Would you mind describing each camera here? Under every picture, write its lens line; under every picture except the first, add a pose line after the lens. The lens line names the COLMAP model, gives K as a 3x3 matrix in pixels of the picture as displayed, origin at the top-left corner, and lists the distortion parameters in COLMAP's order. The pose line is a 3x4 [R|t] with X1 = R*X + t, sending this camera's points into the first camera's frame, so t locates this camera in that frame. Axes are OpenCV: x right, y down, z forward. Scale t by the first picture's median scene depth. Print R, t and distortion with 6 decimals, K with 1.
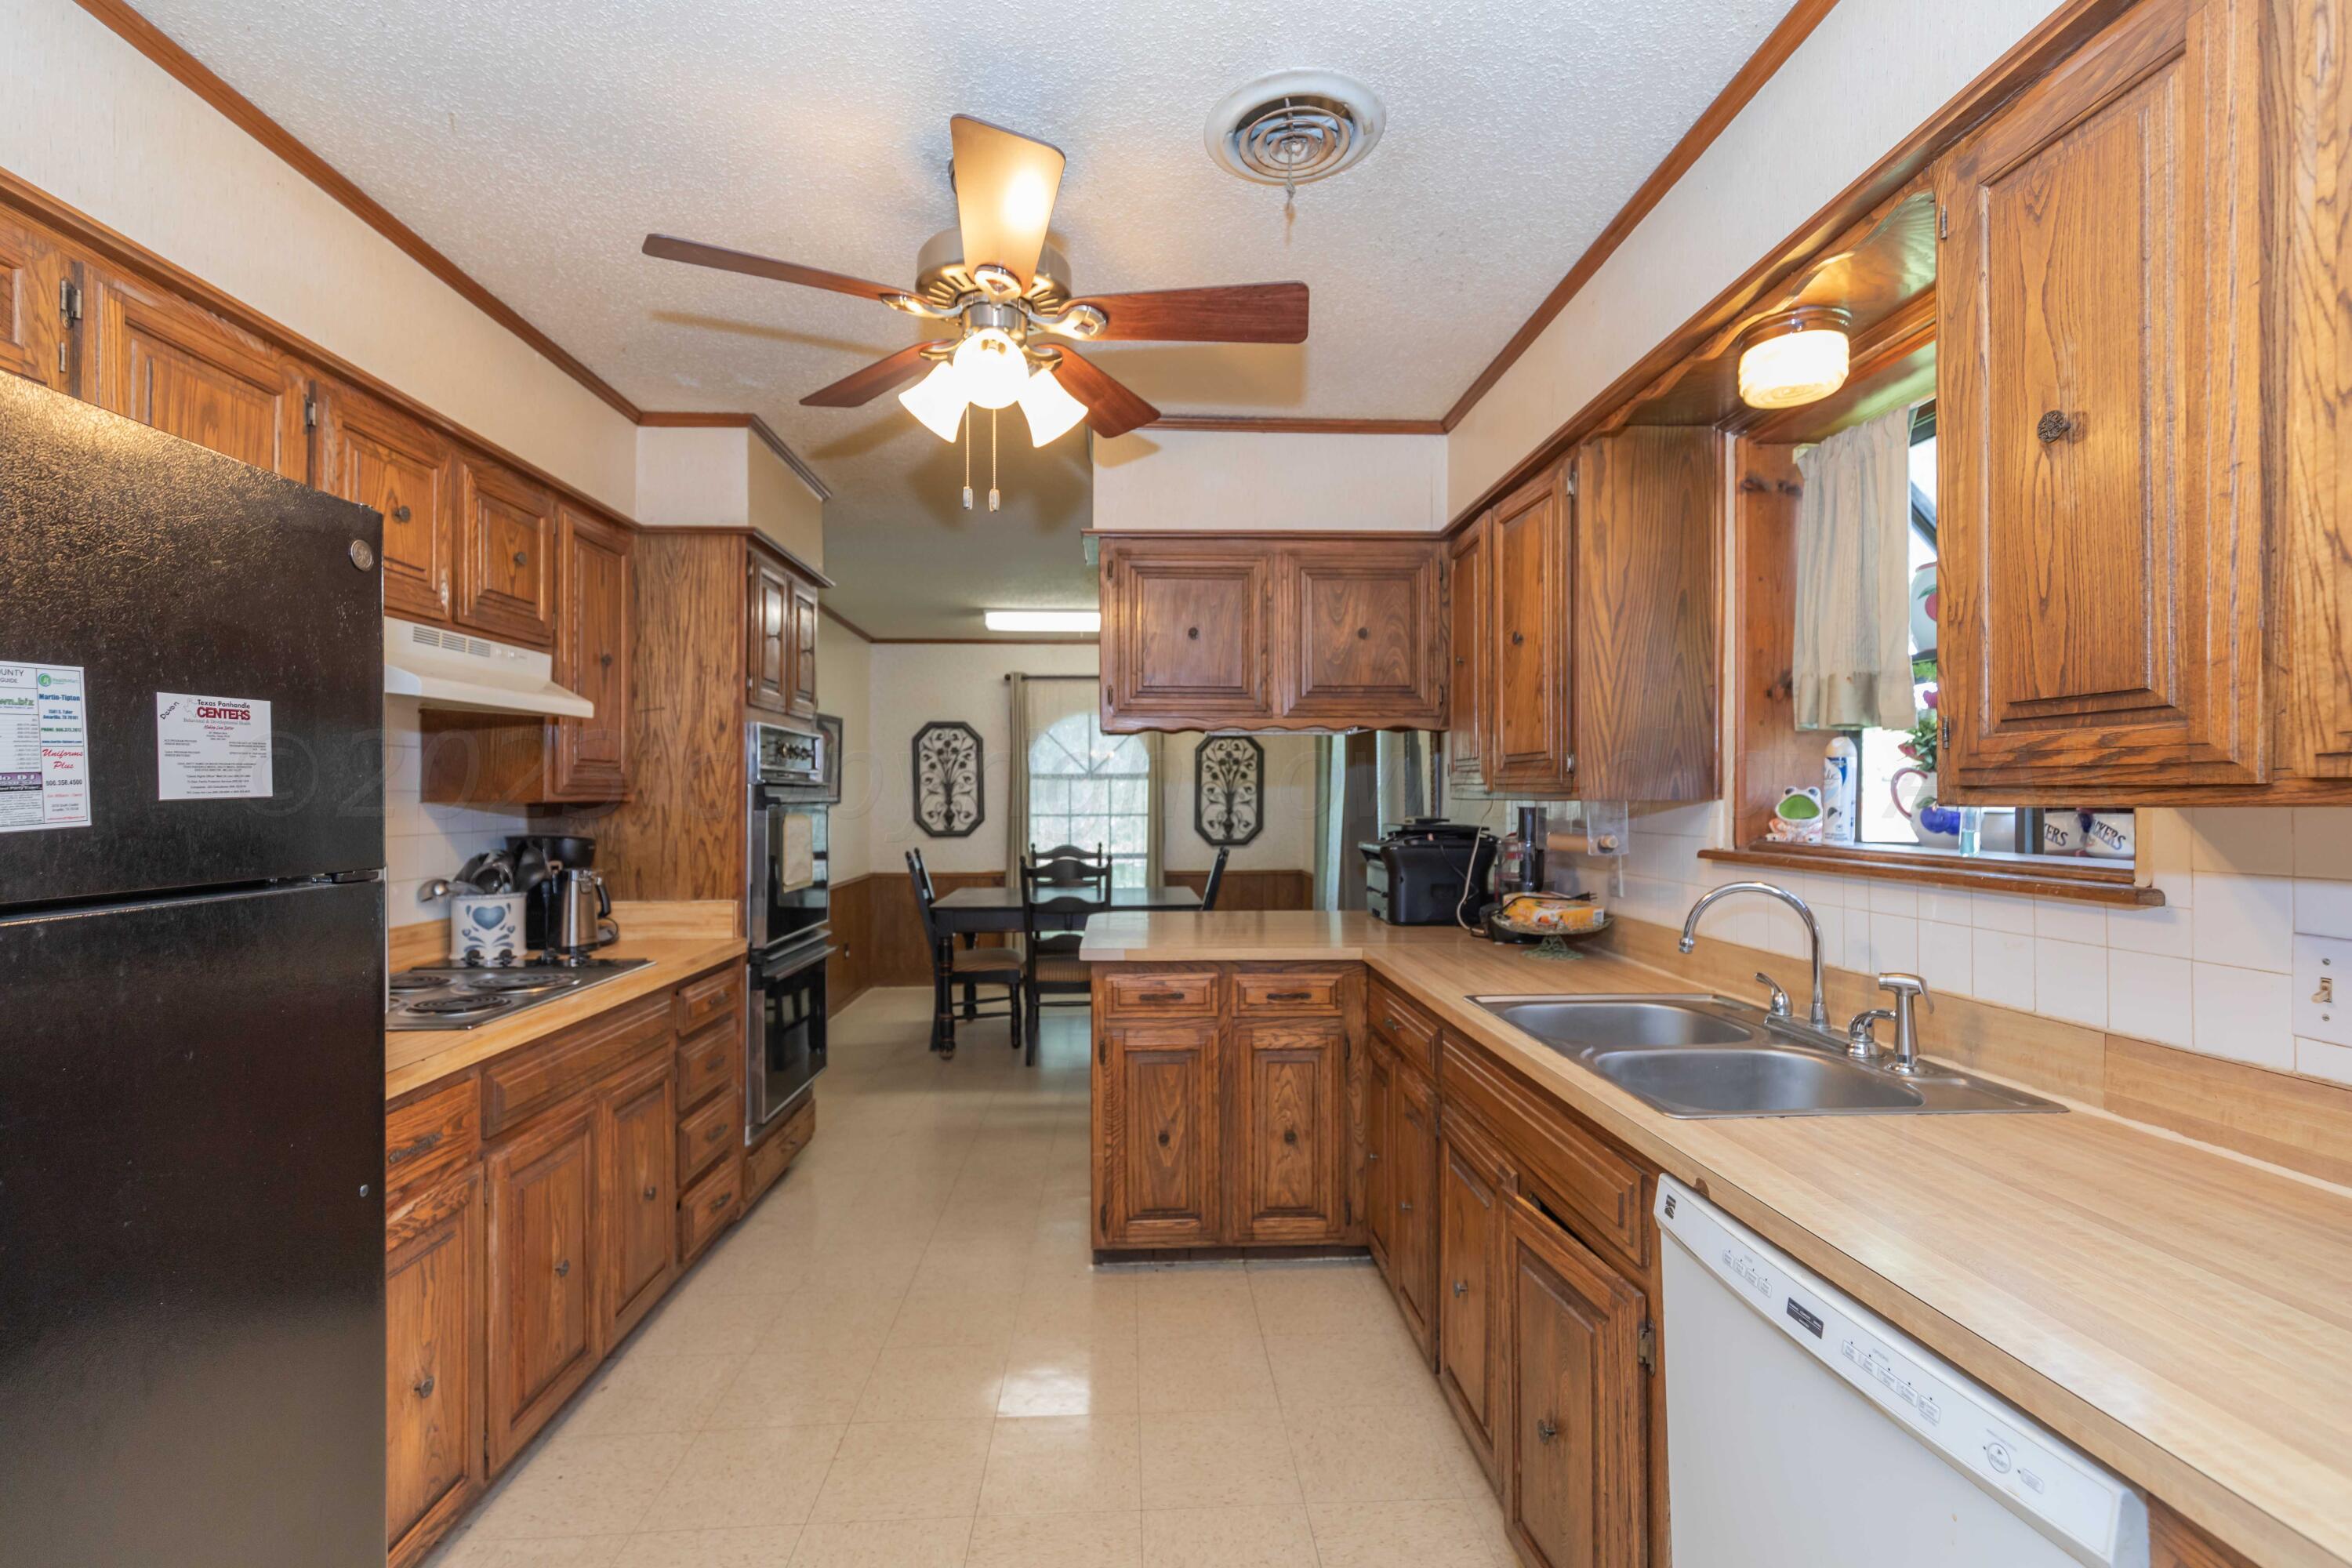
lens RADIAL K [[1078.7, 0, 1202.7], [0, 1078.7, 791.4], [0, 0, 1]] dist [0.004586, -0.001023]
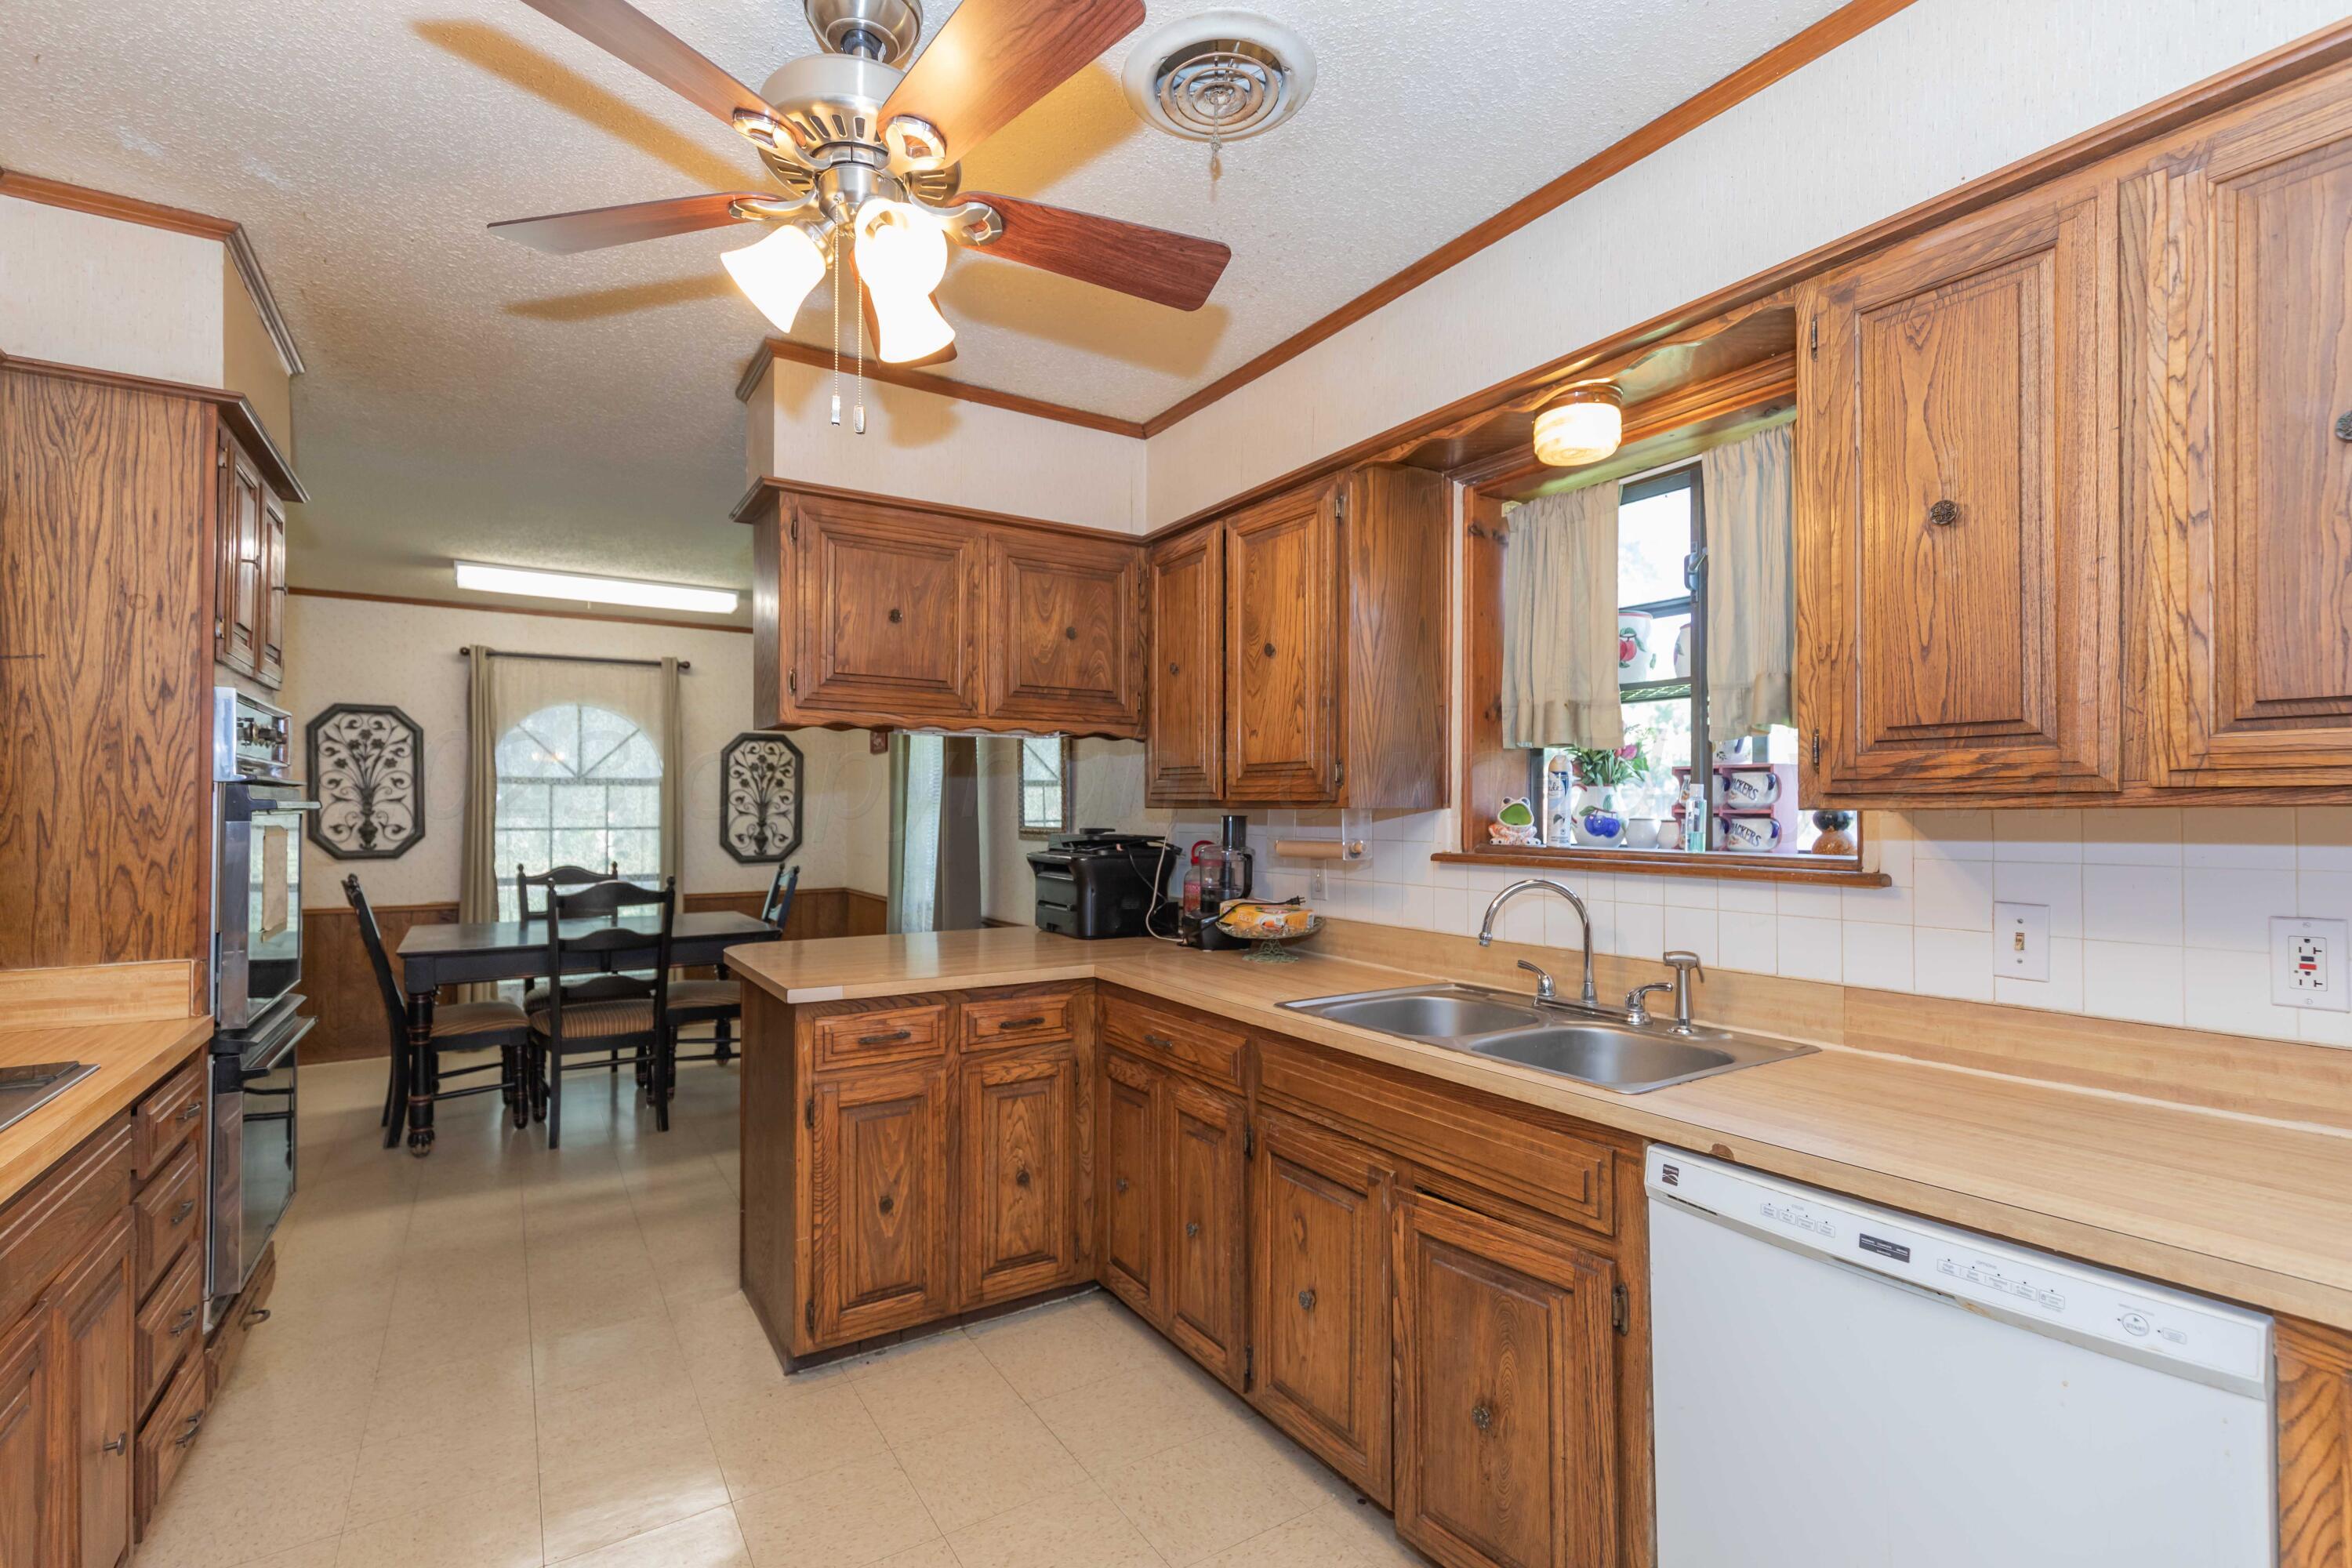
lens RADIAL K [[1078.7, 0, 1210.5], [0, 1078.7, 797.9], [0, 0, 1]] dist [0.004586, -0.001023]
pose [[0.864920, 0.008839, 0.501831, -0.299599], [-0.005401, 0.999951, -0.008303, 0.007979], [-0.501880, 0.004471, 0.864926, 0.163554]]
